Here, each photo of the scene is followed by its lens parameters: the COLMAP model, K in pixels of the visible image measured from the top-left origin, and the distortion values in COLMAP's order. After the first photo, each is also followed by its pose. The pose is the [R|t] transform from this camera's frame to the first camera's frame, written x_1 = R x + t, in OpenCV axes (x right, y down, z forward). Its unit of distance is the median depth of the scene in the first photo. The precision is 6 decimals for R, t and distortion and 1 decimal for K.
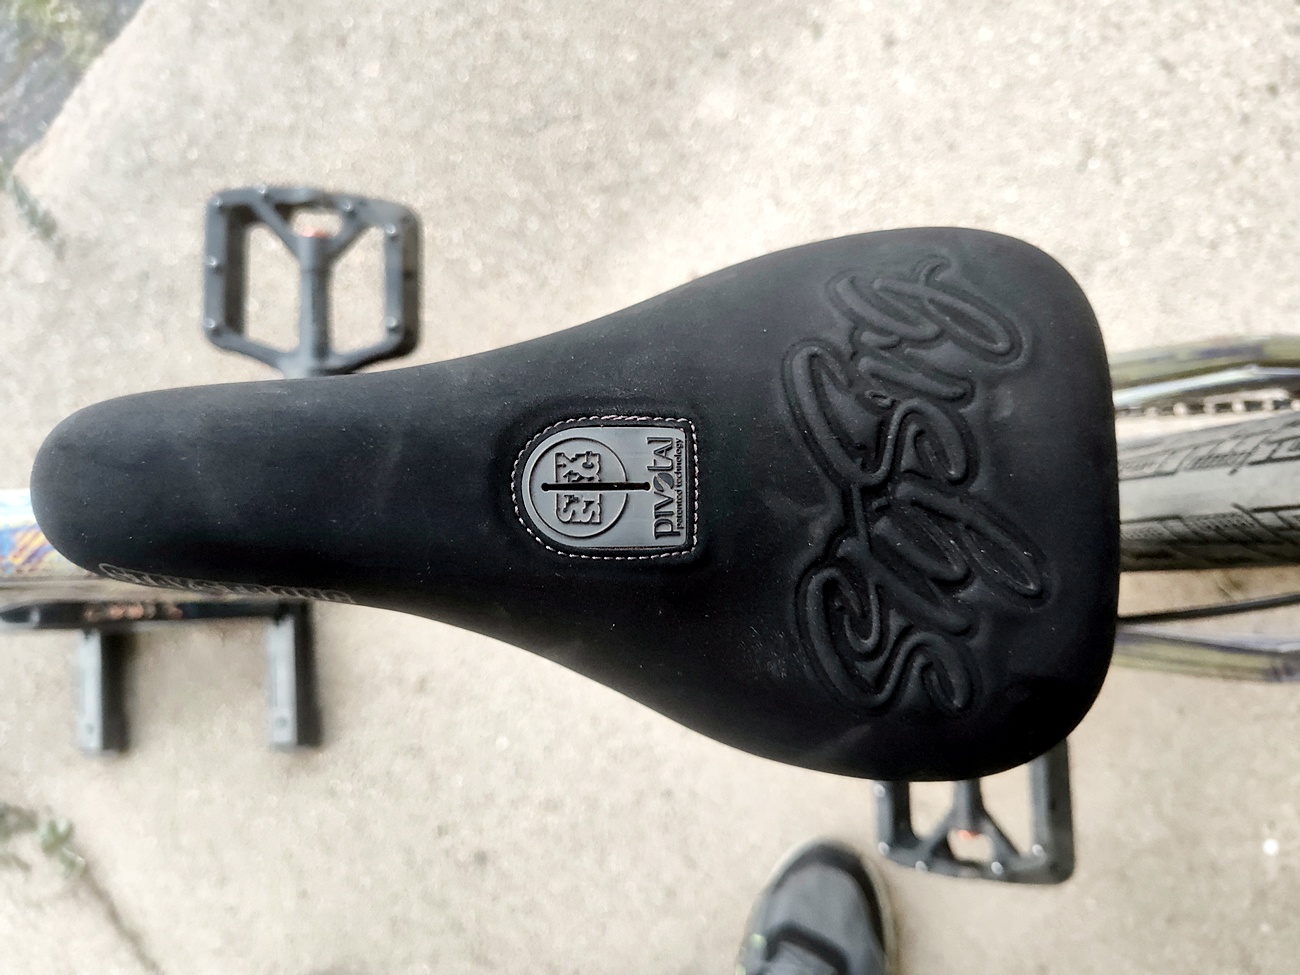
lens RADIAL K [[883.4, 0, 649.0], [0, 883.4, 490.0], [0, 0, 1]] dist [-0.005399, 0.020043]
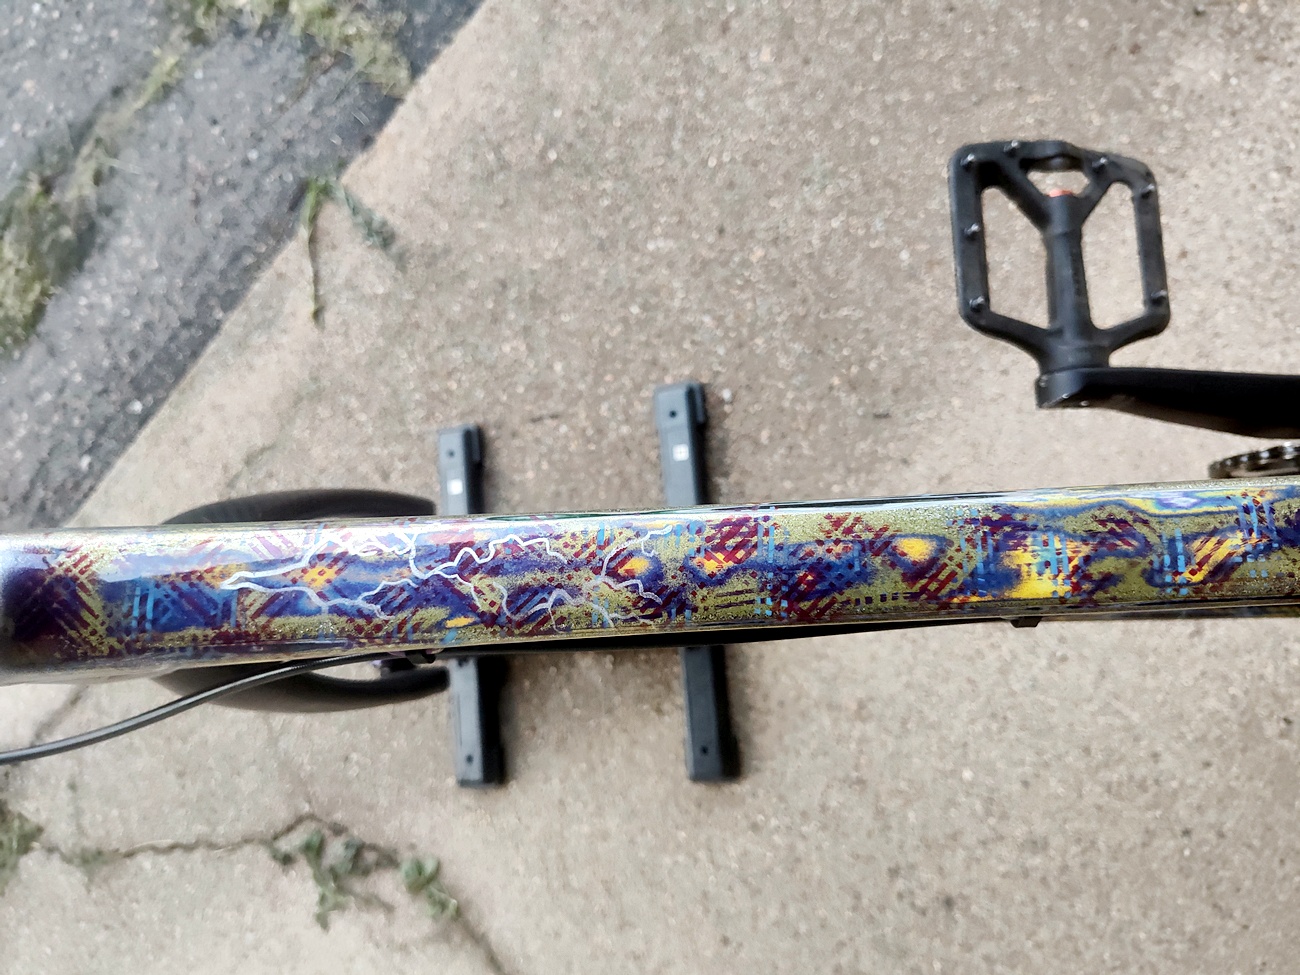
lens RADIAL K [[860.1, 0, 655.0], [0, 860.1, 486.7], [0, 0, 1]] dist [0.058926, -0.061278]
pose [[0.999097, -0.021647, -0.036552, -0.397091], [0.020853, 0.999541, -0.021972, 0.002804], [0.037010, 0.021190, 0.999090, 0.077914]]
